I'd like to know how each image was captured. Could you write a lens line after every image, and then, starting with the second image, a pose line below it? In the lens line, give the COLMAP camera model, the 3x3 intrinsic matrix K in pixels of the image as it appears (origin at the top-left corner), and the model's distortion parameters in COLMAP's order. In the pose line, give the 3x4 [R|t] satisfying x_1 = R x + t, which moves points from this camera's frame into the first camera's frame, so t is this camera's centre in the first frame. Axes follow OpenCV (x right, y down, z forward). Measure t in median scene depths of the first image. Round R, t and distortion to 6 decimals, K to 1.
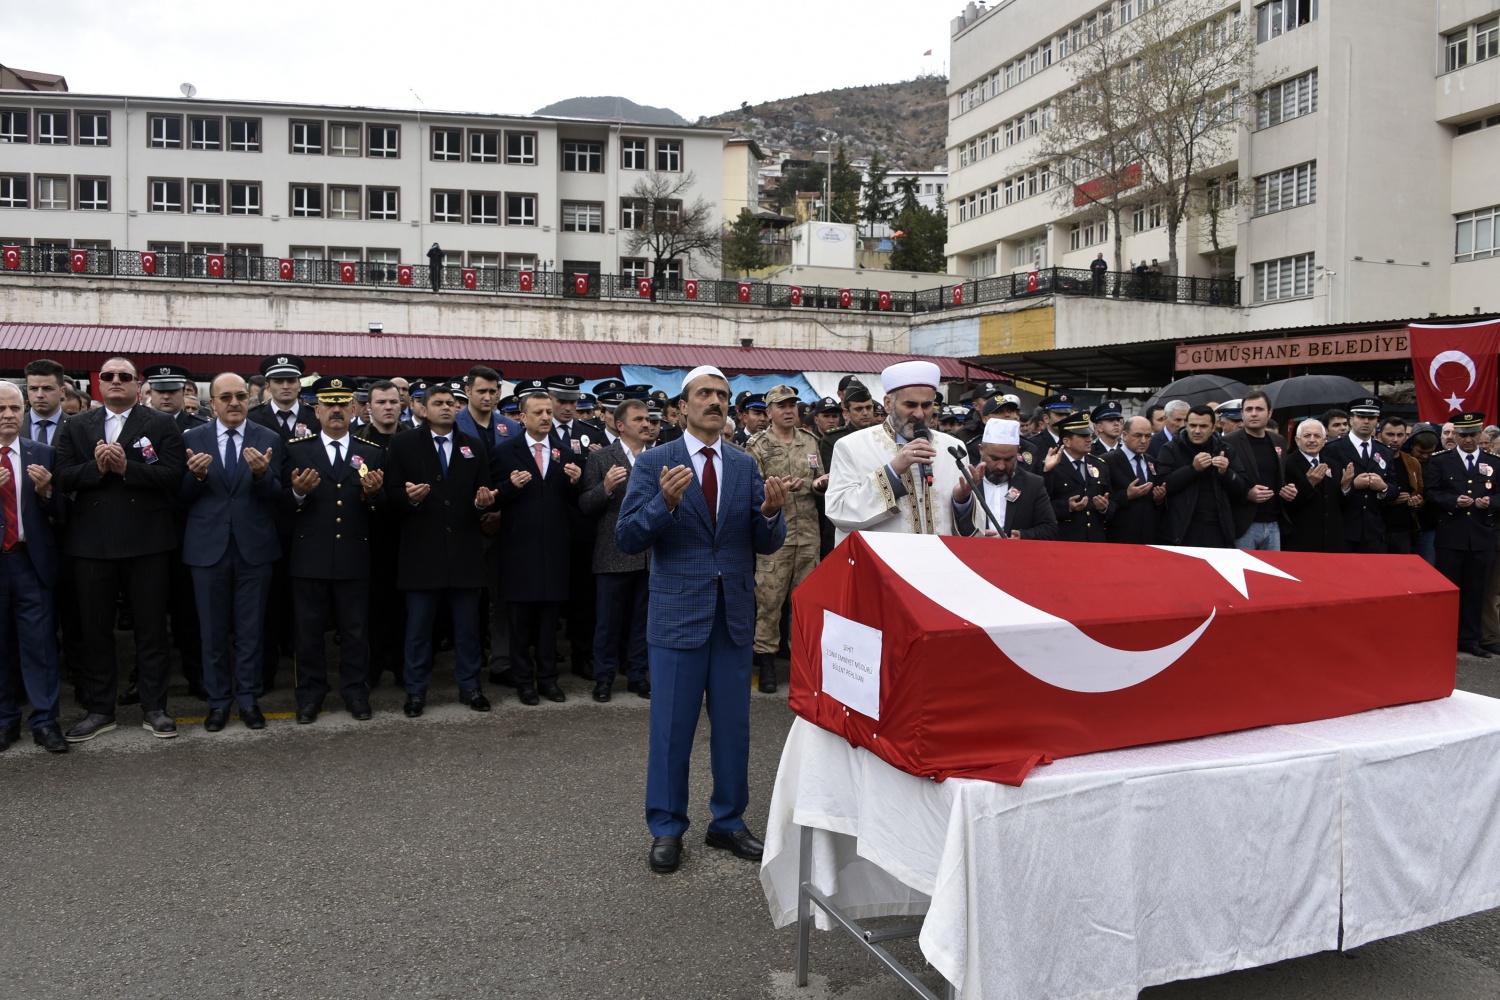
lens RADIAL K [[1172.4, 0, 735.3], [0, 1172.4, 498.7], [0, 0, 1]] dist [-0.031173, -0.016043]
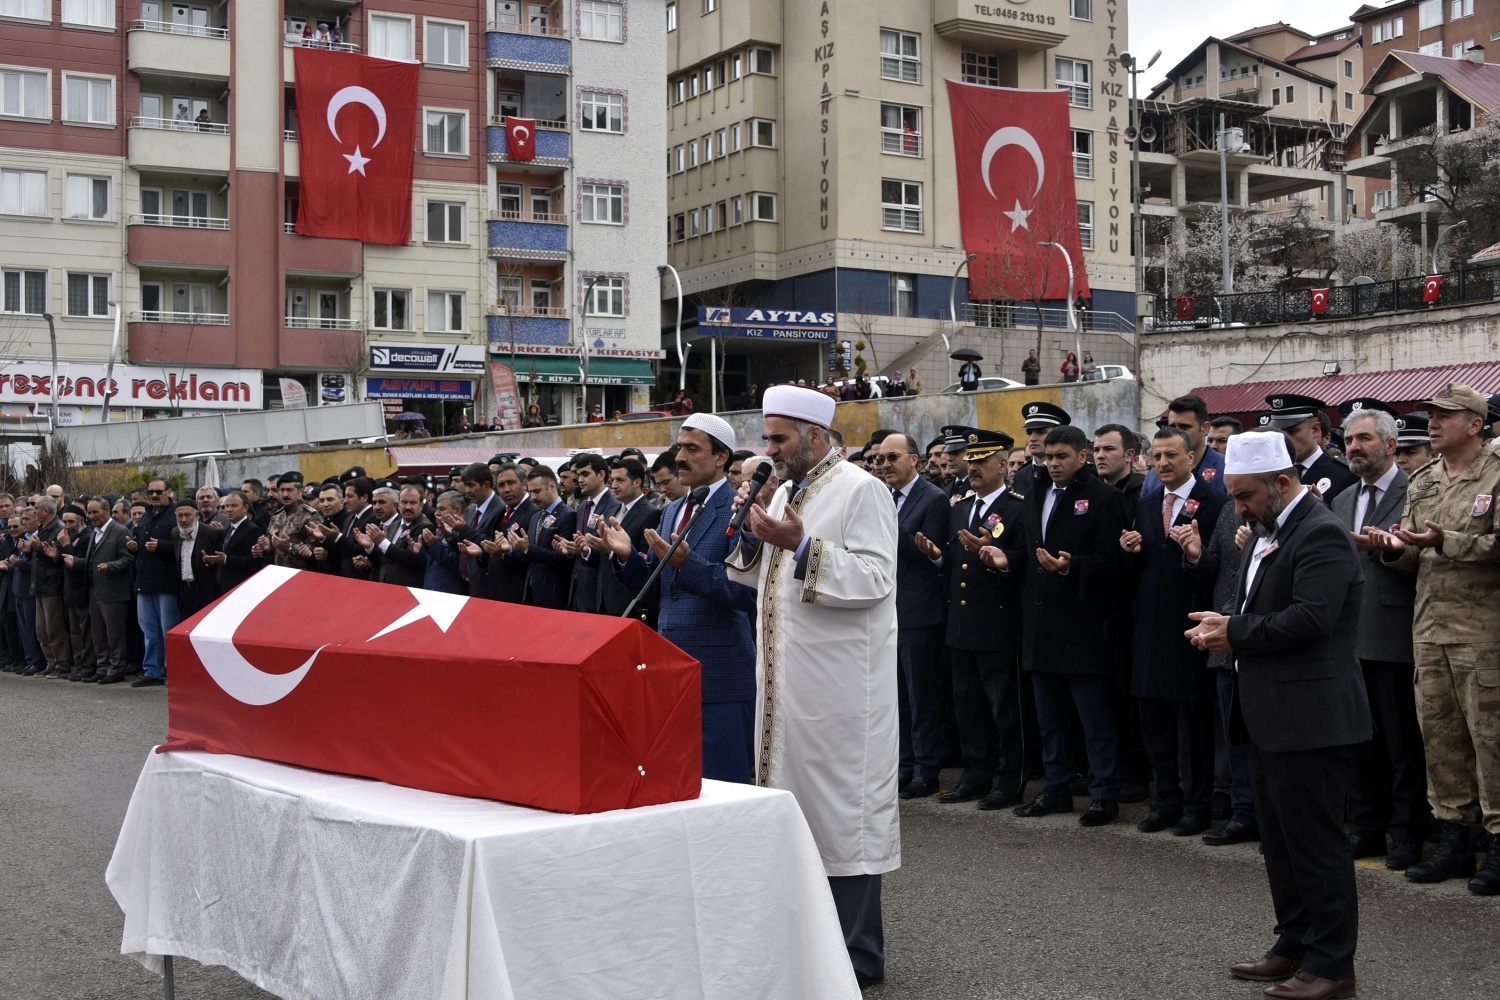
lens RADIAL K [[1847.4, 0, 752.7], [0, 1847.4, 510.2], [0, 0, 1]] dist [-0.012221, 0.000000]
pose [[0.252664, -0.023740, -0.967263, 0.151174], [-0.022918, 0.999272, -0.030512, 0.001254], [0.967283, 0.029877, 0.251936, 0.069507]]
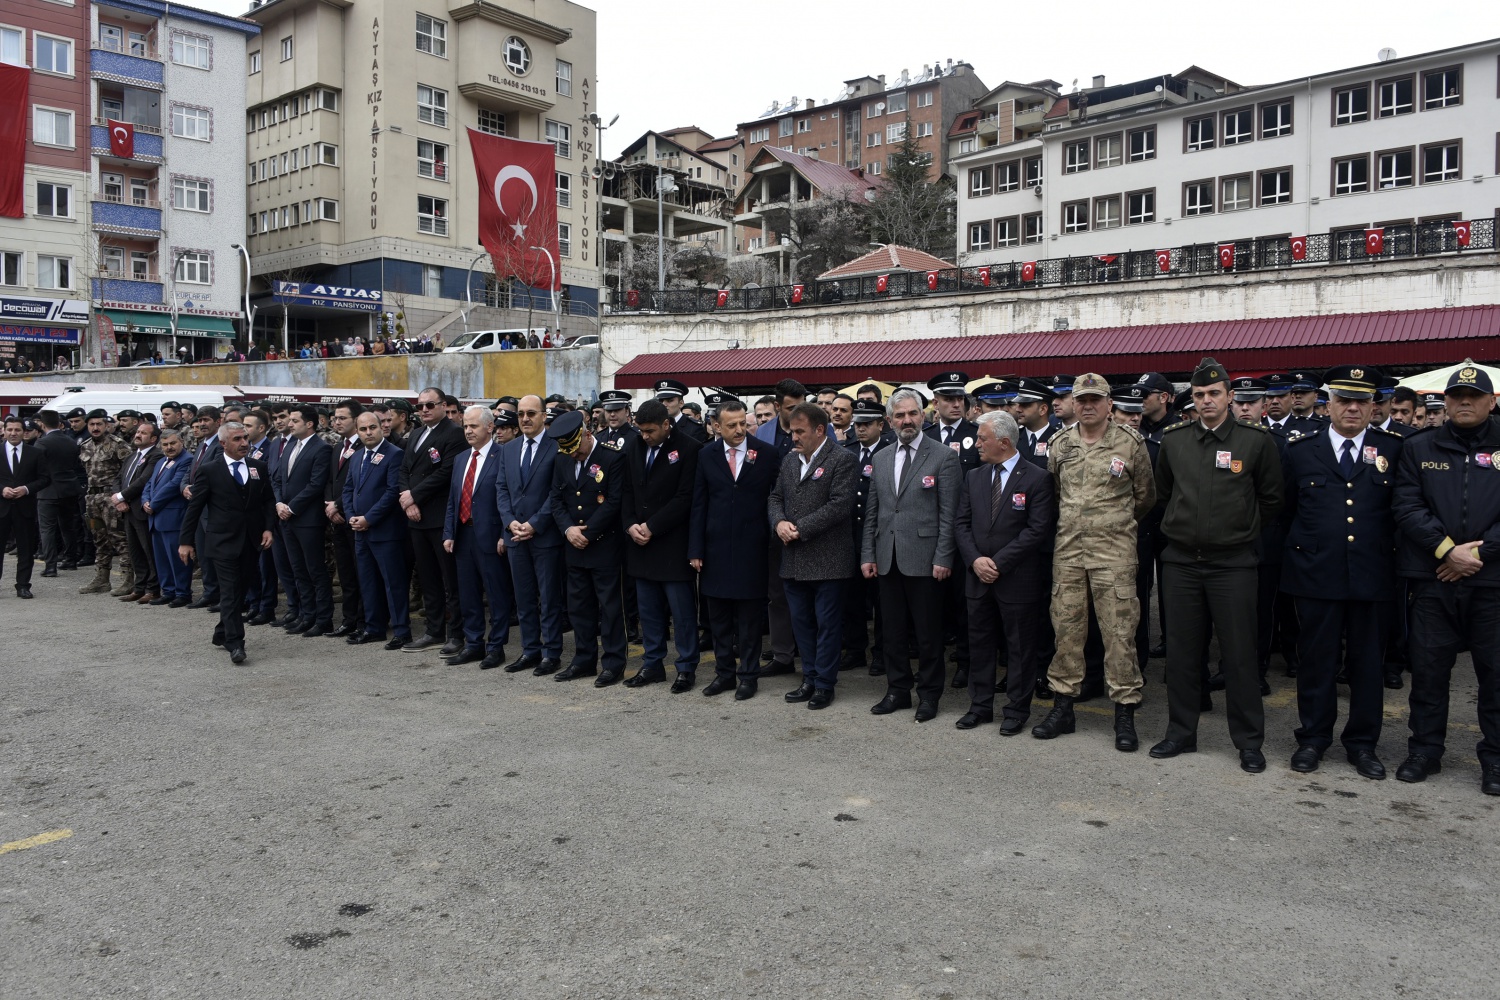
lens RADIAL K [[1170.0, 0, 749.0], [0, 1170.0, 509.8], [0, 0, 1]] dist [-0.039231, -0.004197]
pose [[0.554681, 0.036800, -0.831249, 0.014709], [-0.029513, 0.999263, 0.024545, -0.008681], [0.831540, 0.010918, 0.555358, 0.138940]]
